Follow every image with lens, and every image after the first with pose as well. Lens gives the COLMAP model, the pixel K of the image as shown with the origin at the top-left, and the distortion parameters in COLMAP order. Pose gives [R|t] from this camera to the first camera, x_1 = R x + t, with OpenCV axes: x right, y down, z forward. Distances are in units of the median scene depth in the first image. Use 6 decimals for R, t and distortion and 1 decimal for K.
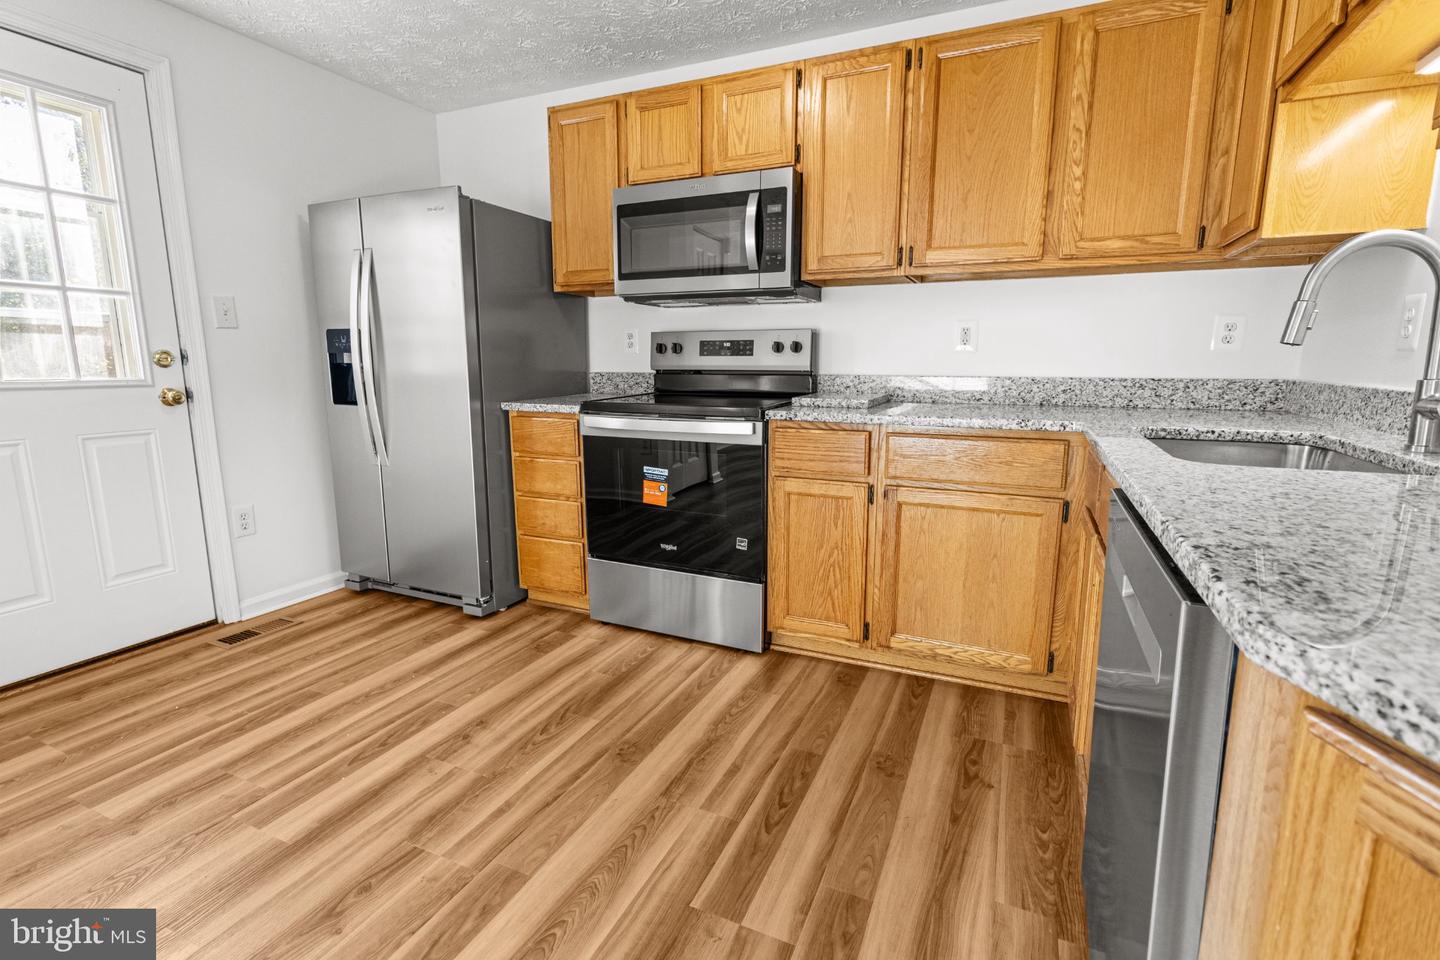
lens RADIAL K [[689.2, 0, 718.0], [0, 689.2, 457.9], [0, 0, 1]] dist [0.034268, 0.000107]
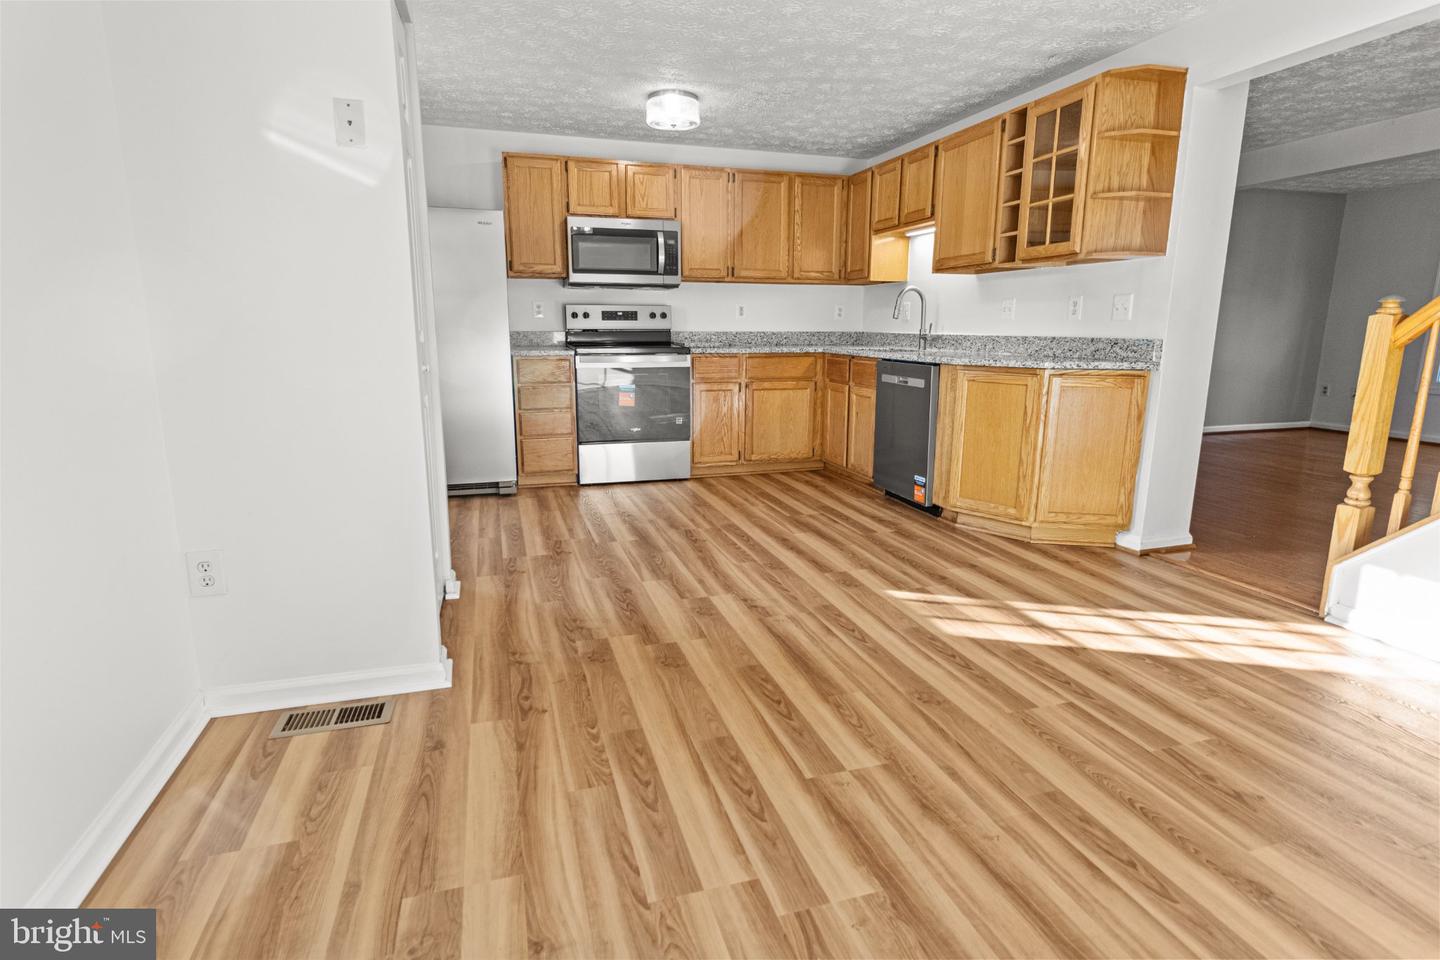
lens RADIAL K [[725.1, 0, 720.0], [0, 725.1, 480.0], [0, 0, 1]] dist [-0.001015, -0.000012]
pose [[0.744533, -0.139976, 0.652746, -1.167361], [0.093349, 0.989994, 0.105822, 0.082974], [-0.661027, -0.017855, 0.750149, -0.562512]]
